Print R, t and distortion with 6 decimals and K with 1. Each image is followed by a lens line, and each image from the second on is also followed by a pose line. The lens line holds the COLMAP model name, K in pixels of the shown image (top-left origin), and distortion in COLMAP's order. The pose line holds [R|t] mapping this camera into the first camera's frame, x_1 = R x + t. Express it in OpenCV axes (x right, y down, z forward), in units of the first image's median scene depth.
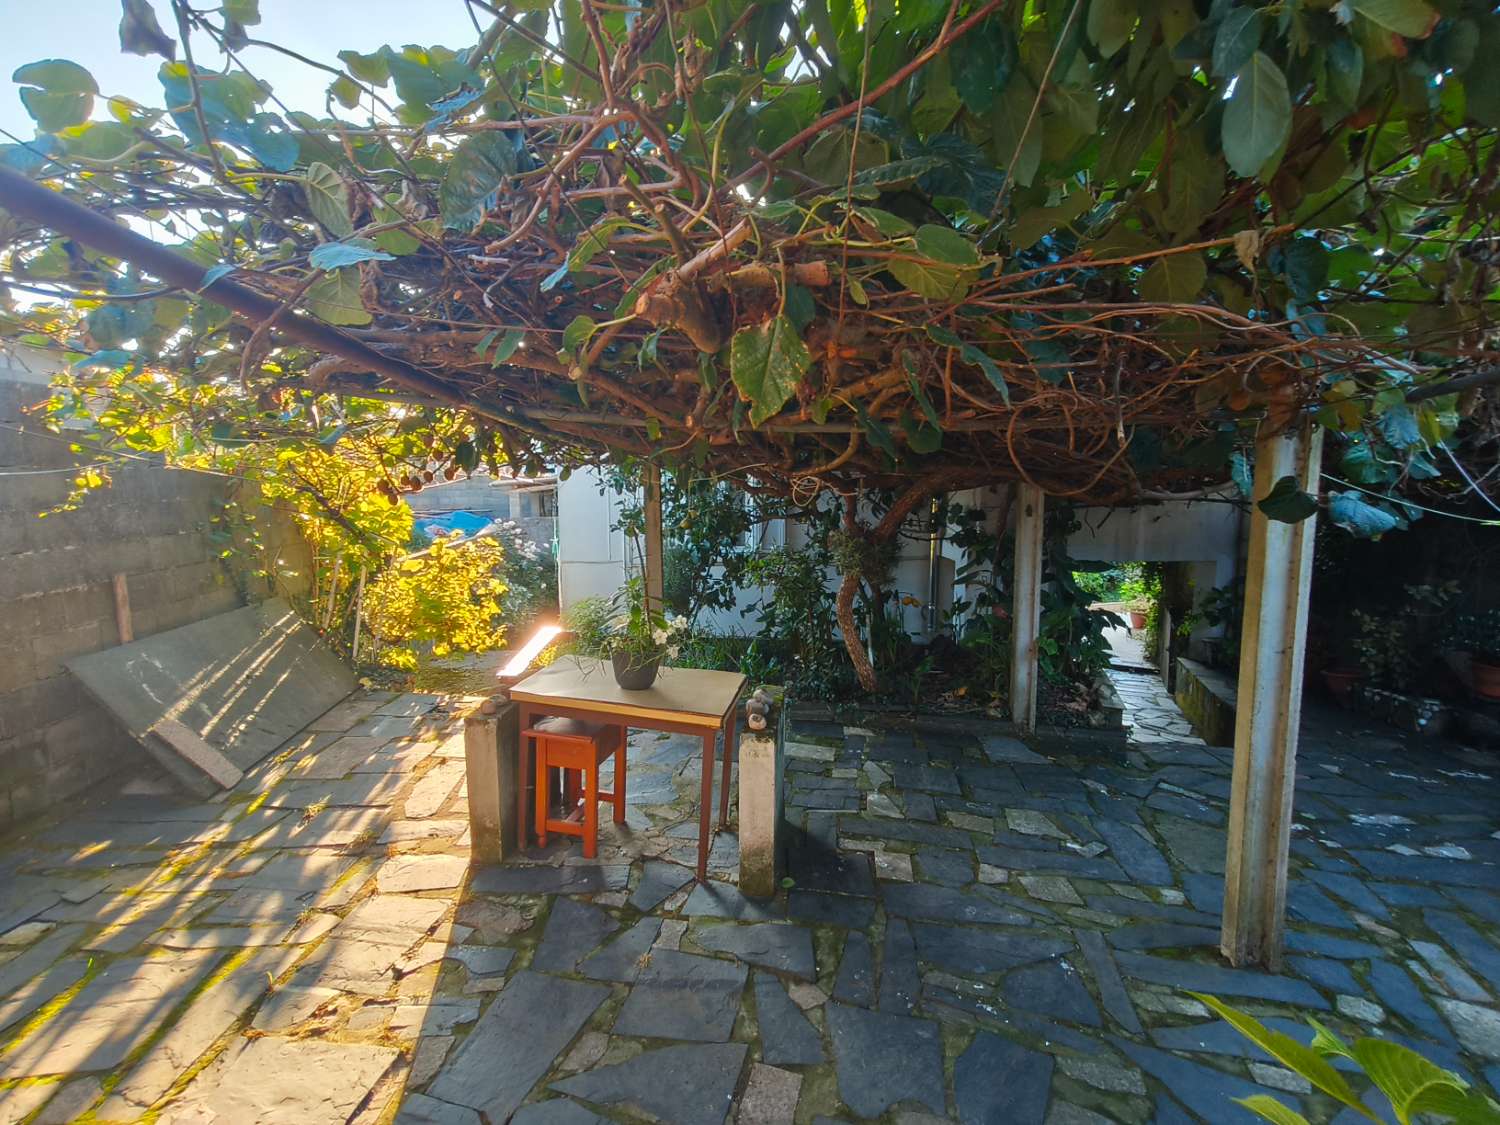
lens RADIAL K [[688.4, 0, 744.6], [0, 688.4, 567.9], [0, 0, 1]] dist [0.007512, 0.001270]
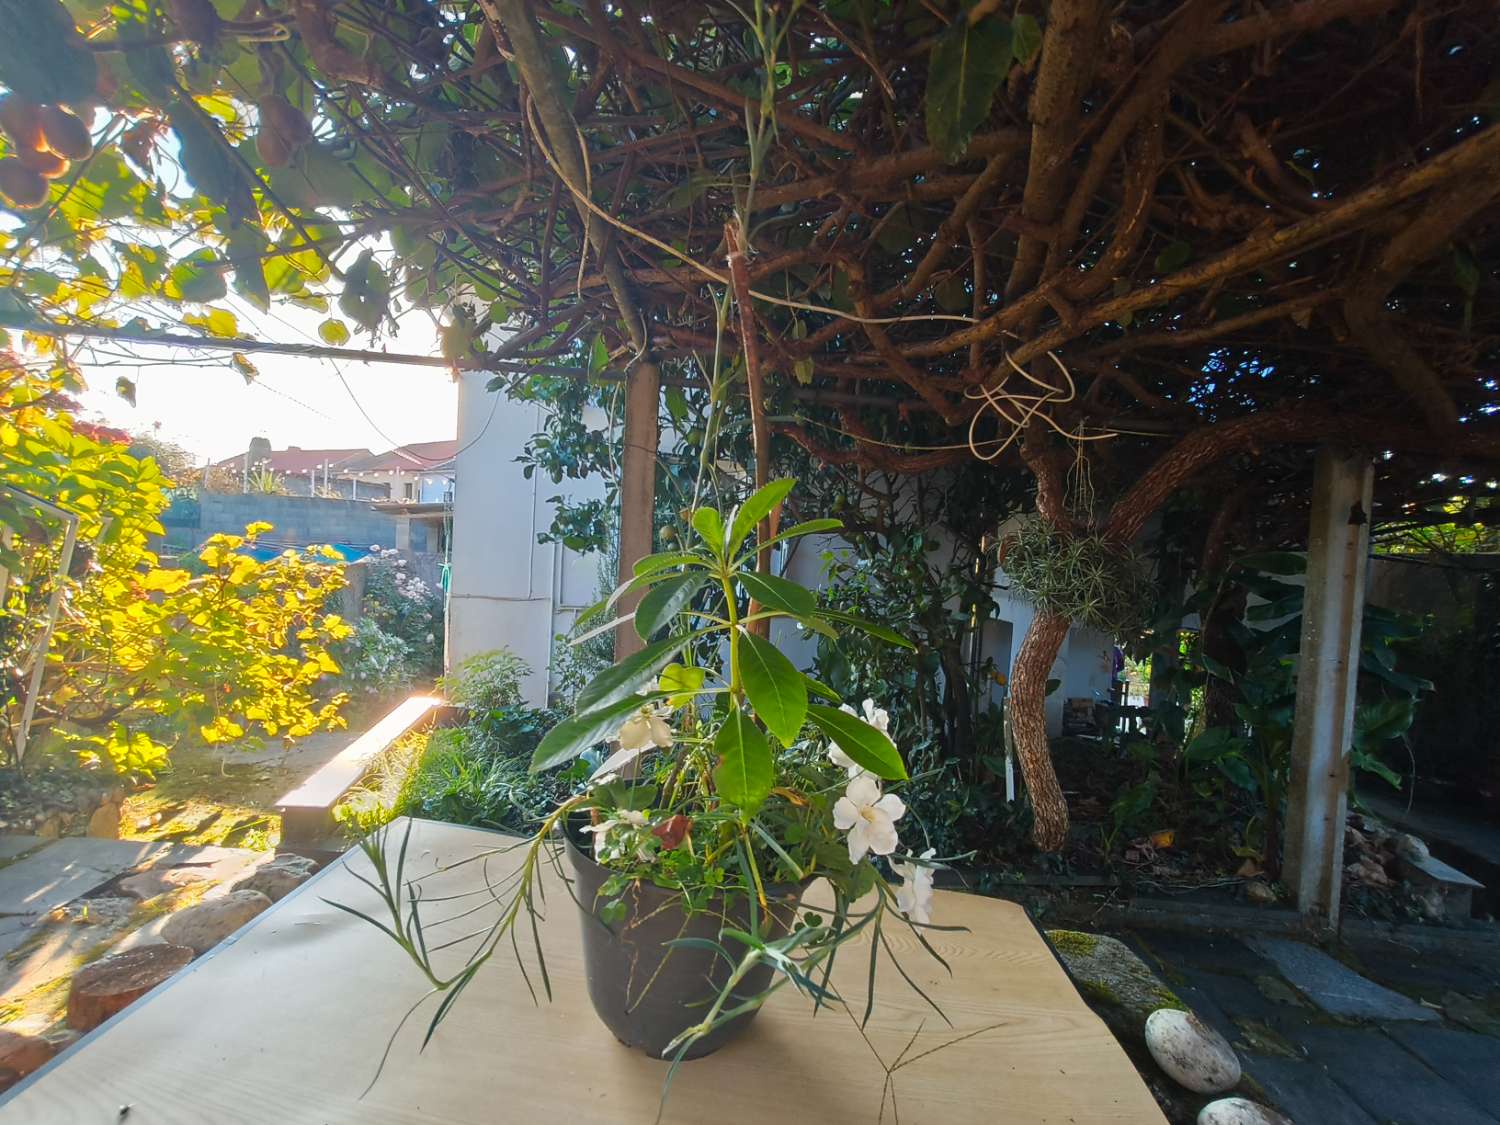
lens RADIAL K [[688.4, 0, 744.7], [0, 688.4, 582.5], [0, 0, 1]] dist [0.007512, 0.001270]
pose [[0.991479, 0.050260, 0.120182, -0.083107], [-0.040445, 0.995748, -0.082762, 0.024365], [-0.123831, 0.077196, 0.989296, 0.373717]]
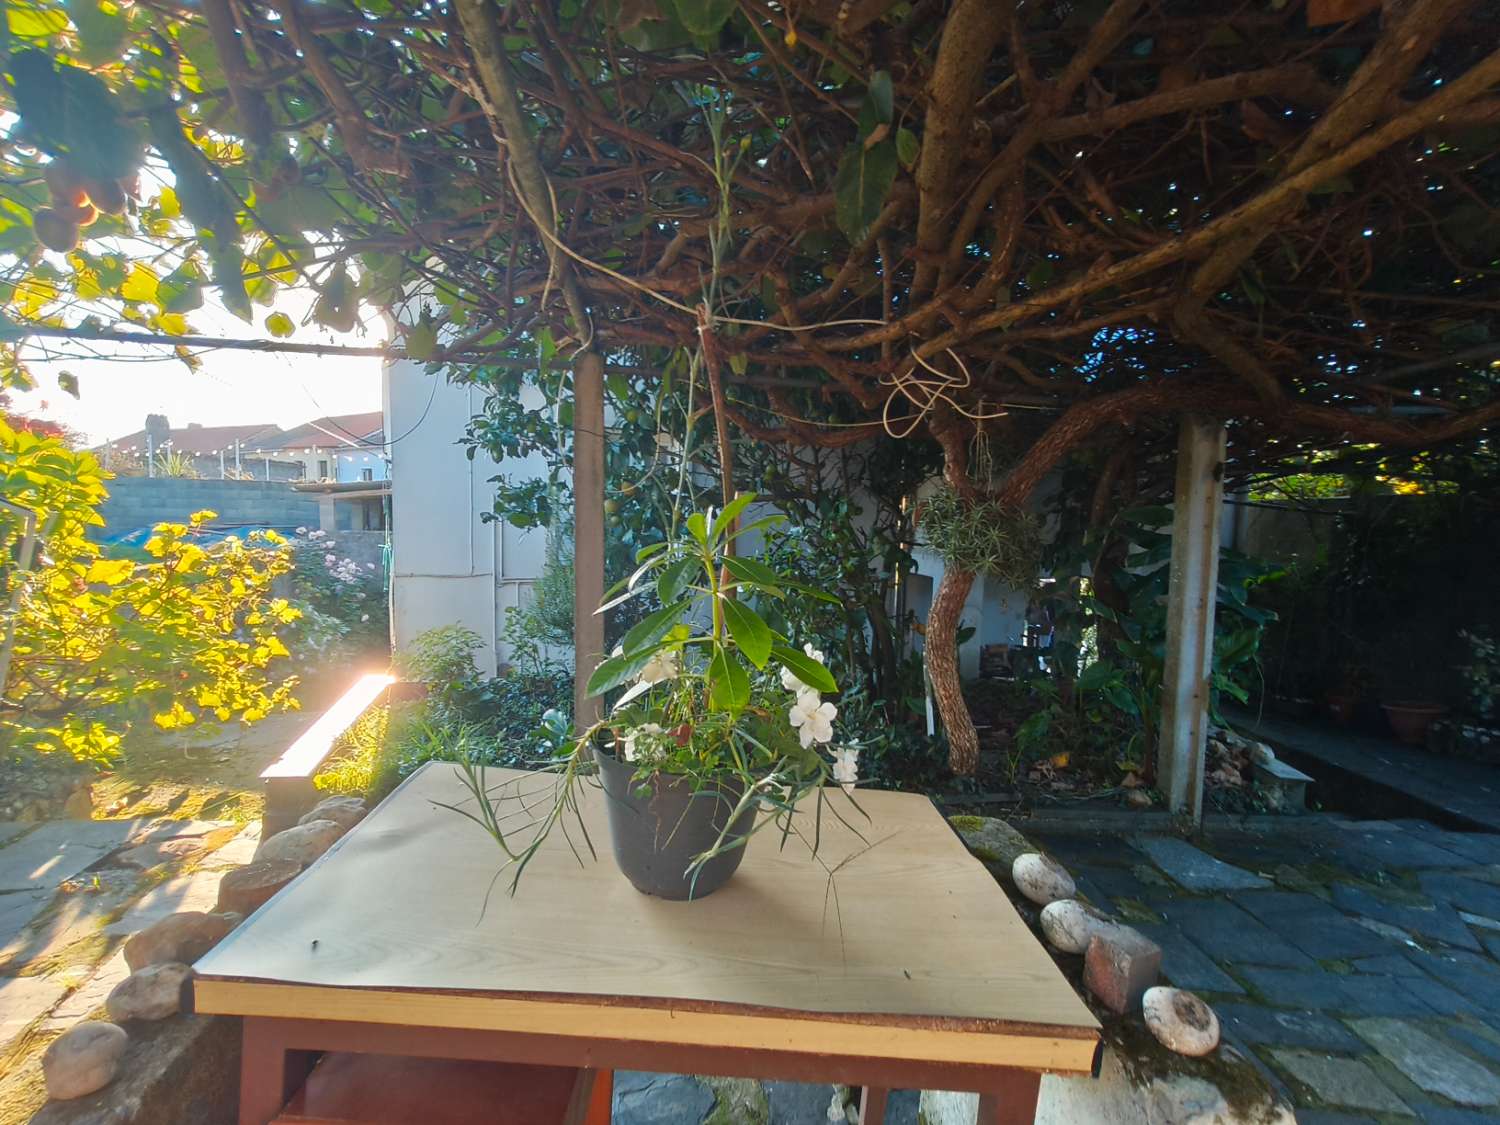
lens RADIAL K [[688.4, 0, 725.8], [0, 688.4, 578.3], [0, 0, 1]] dist [0.007512, 0.001270]
pose [[0.981014, 0.002653, 0.193919, -0.096692], [0.004861, 0.999256, -0.038262, 0.024827], [-0.193876, 0.038478, 0.980271, 0.335948]]
